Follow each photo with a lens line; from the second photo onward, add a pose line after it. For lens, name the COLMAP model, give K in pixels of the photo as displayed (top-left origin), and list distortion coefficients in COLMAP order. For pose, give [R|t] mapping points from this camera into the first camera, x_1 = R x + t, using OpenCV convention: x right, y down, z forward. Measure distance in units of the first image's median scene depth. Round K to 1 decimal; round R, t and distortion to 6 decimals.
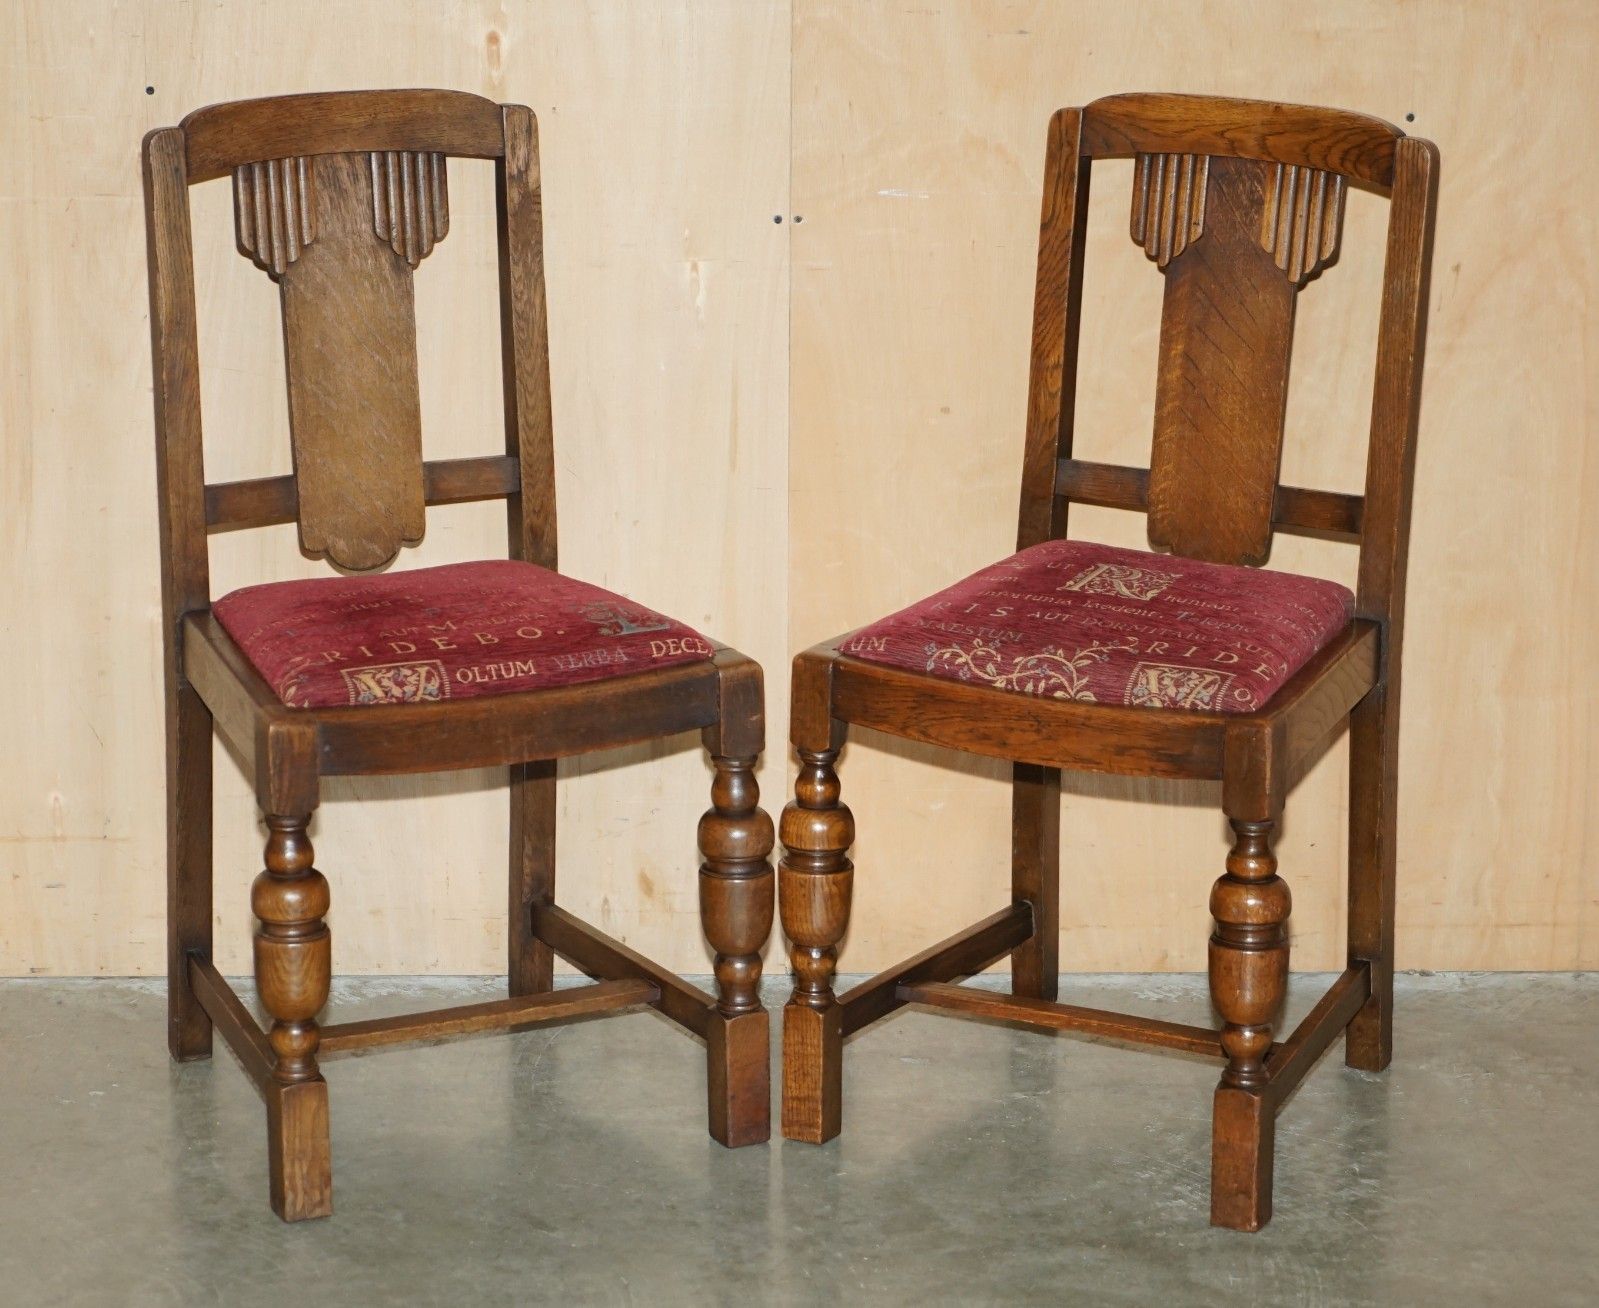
lens RADIAL K [[4590.8, 0, 865.9], [0, 4590.8, 687.6], [0, 0, 1]] dist [0.032984, 0.000000]
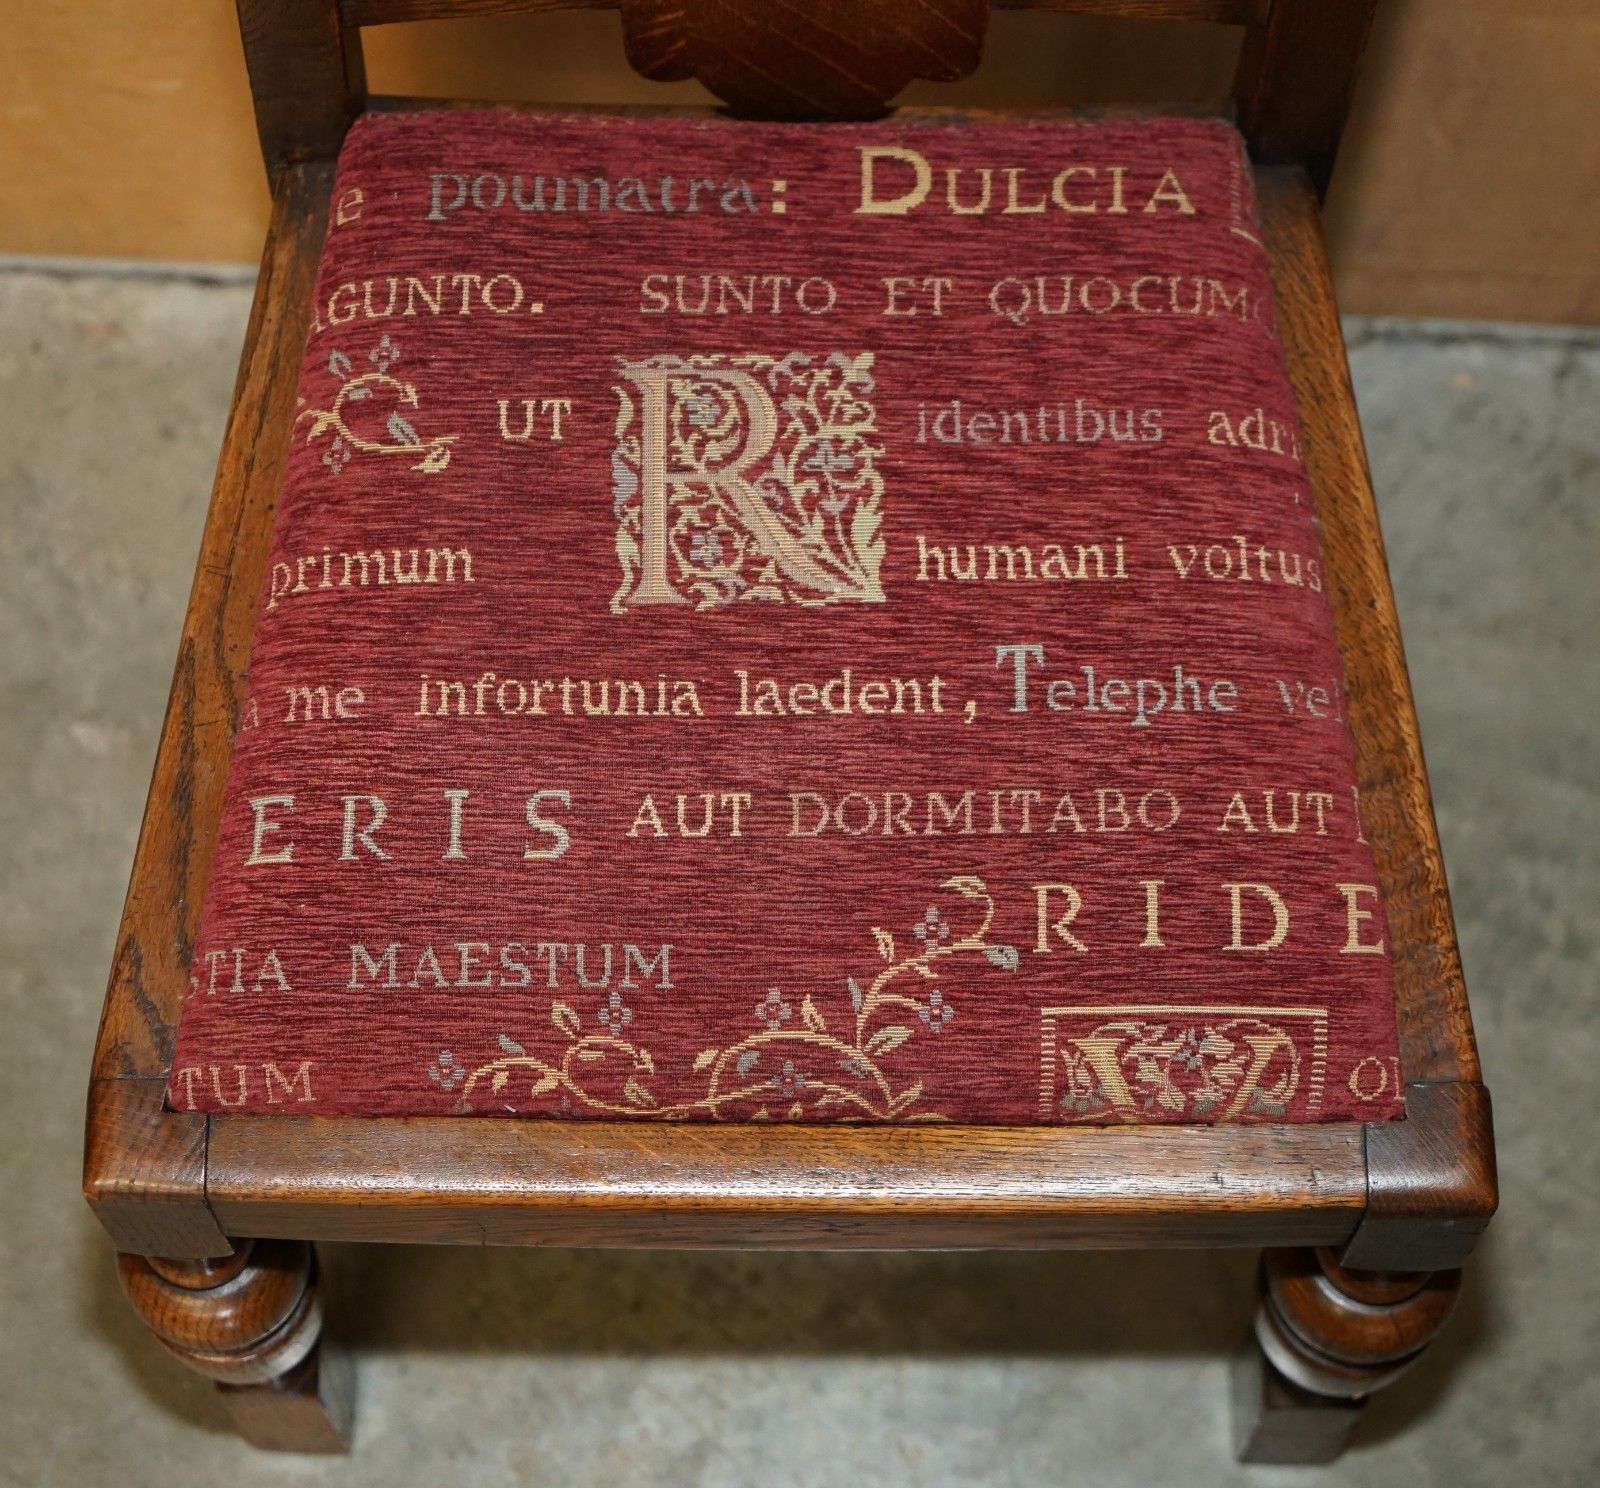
lens RADIAL K [[3848.8, 0, 774.5], [0, 3848.8, 815.3], [0, 0, 1]] dist [-0.024689, 0.000000]
pose [[0.892095, -0.432725, 0.130062, 0.006158], [0.135850, 0.531387, 0.836166, -0.263226], [-0.430943, -0.728270, 0.532833, 0.811718]]
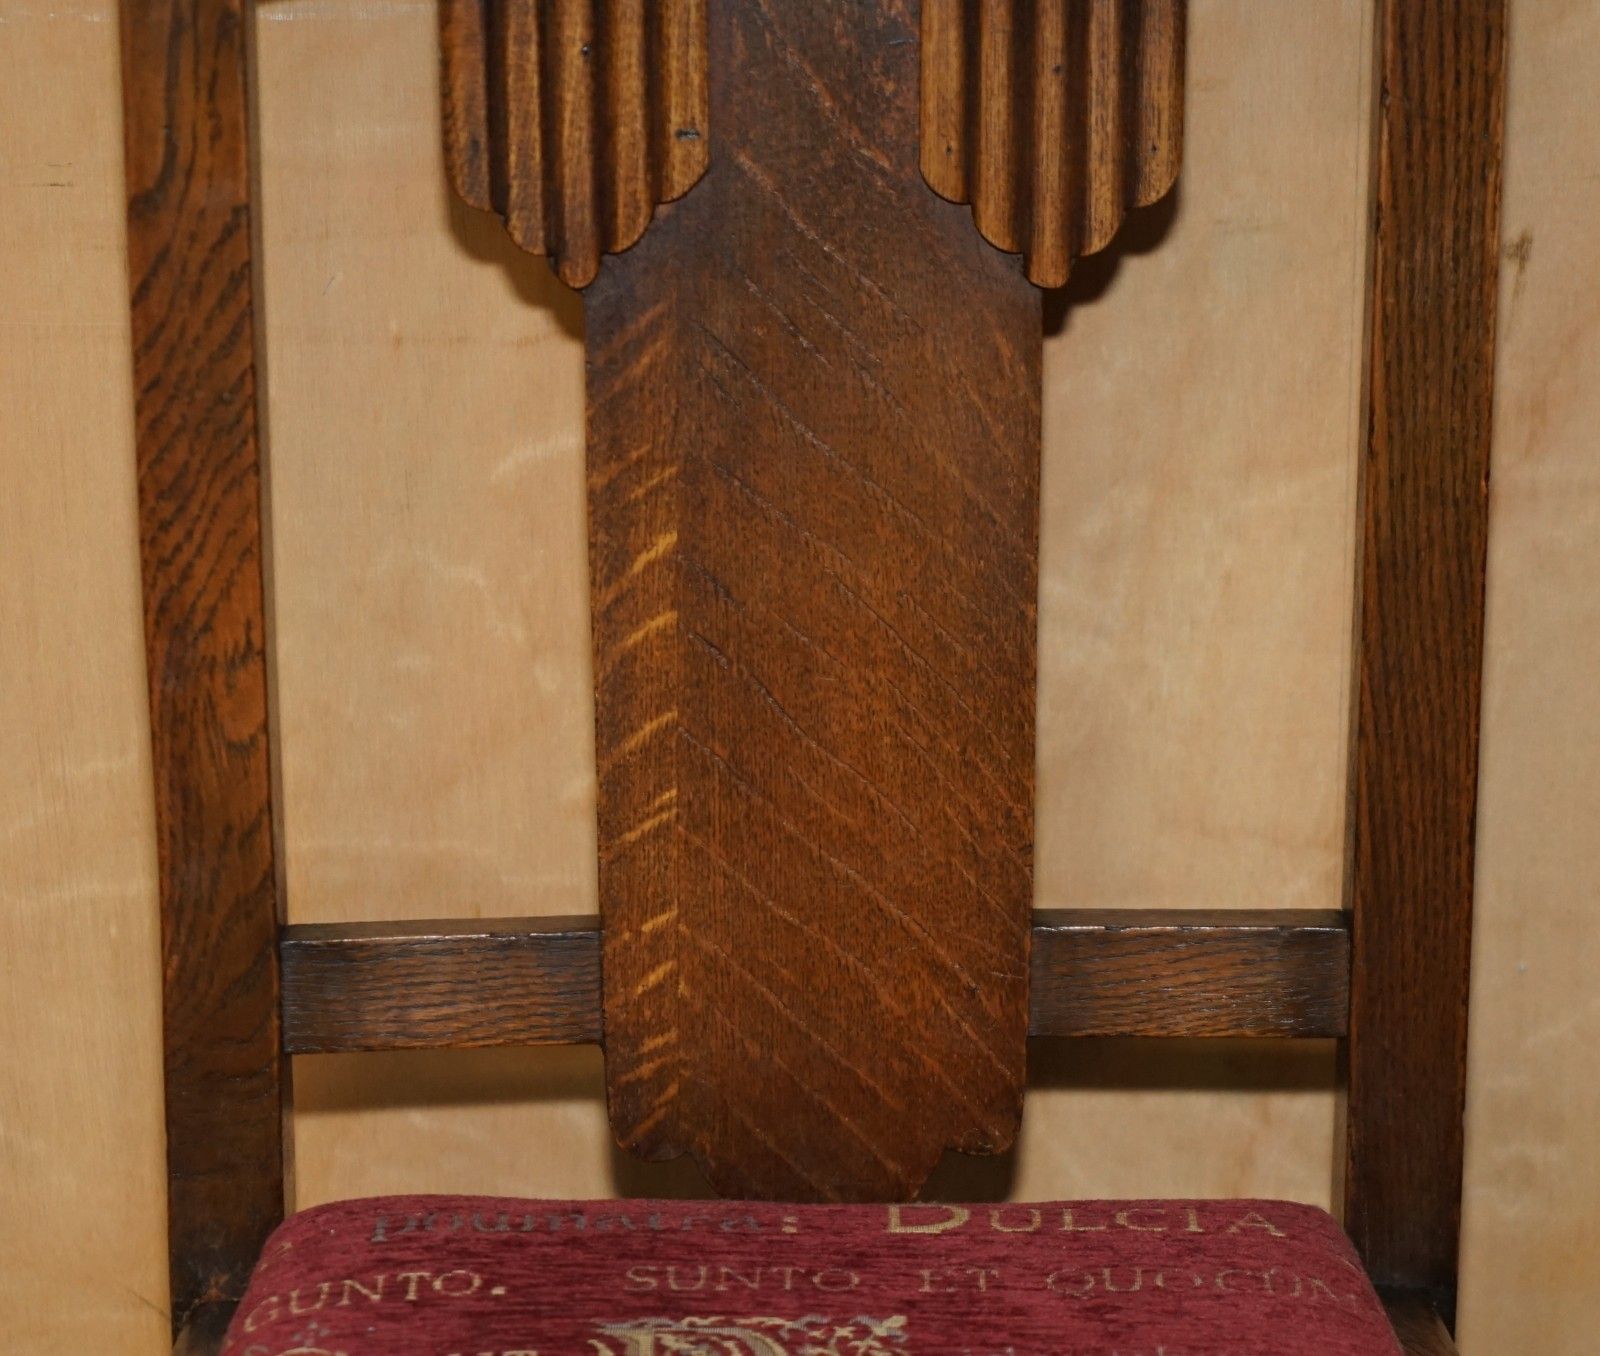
lens RADIAL K [[5415.9, 0, 772.6], [0, 5415.9, 899.4], [0, 0, 1]] dist [0.013294, 0.000000]
pose [[0.887883, -0.210897, 0.408884, -0.078425], [0.149514, 0.972774, 0.177077, -0.115568], [-0.435097, -0.096090, 0.895242, 0.686806]]
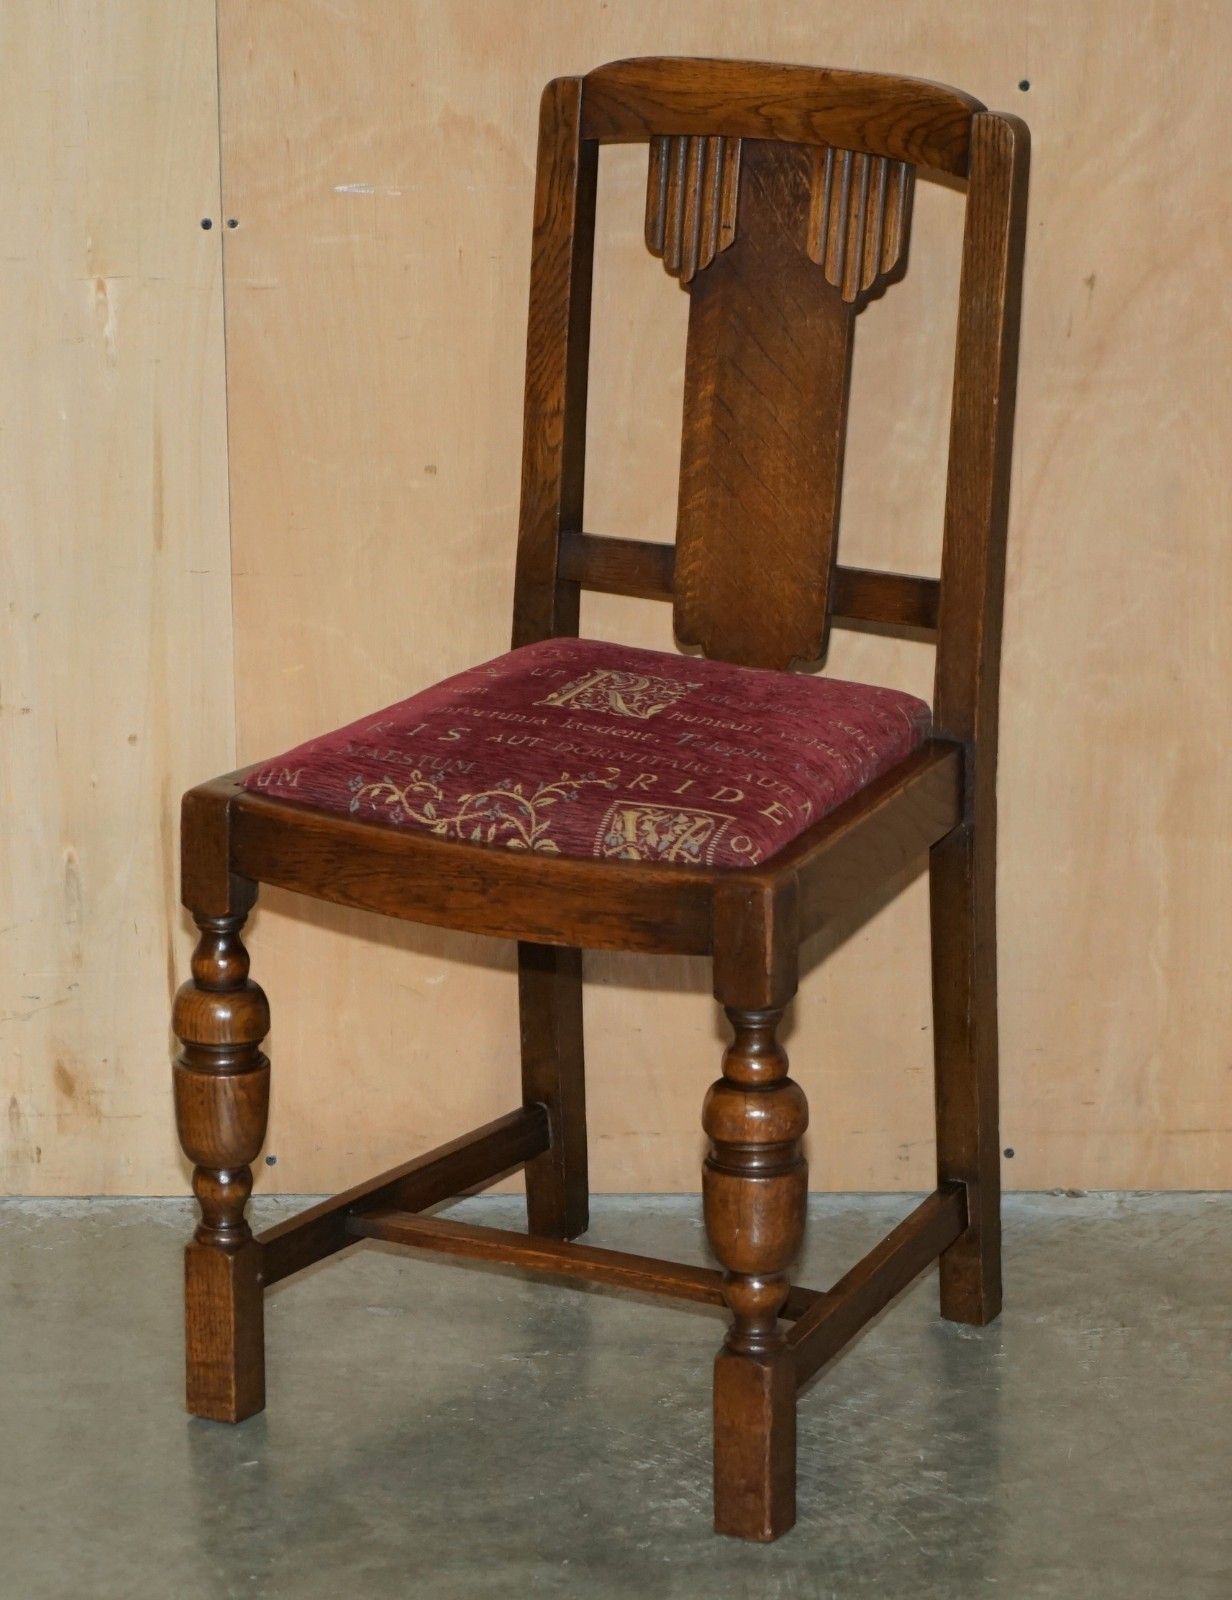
lens RADIAL K [[5646.6, 0, 627.7], [0, 5646.6, 840.8], [0, 0, 1]] dist [0.026280, 0.000000]
pose [[0.999089, -0.003276, -0.042538, 0.096546], [0.003776, 0.999925, 0.011692, -0.009426], [0.042497, -0.011842, 0.999026, 0.053729]]
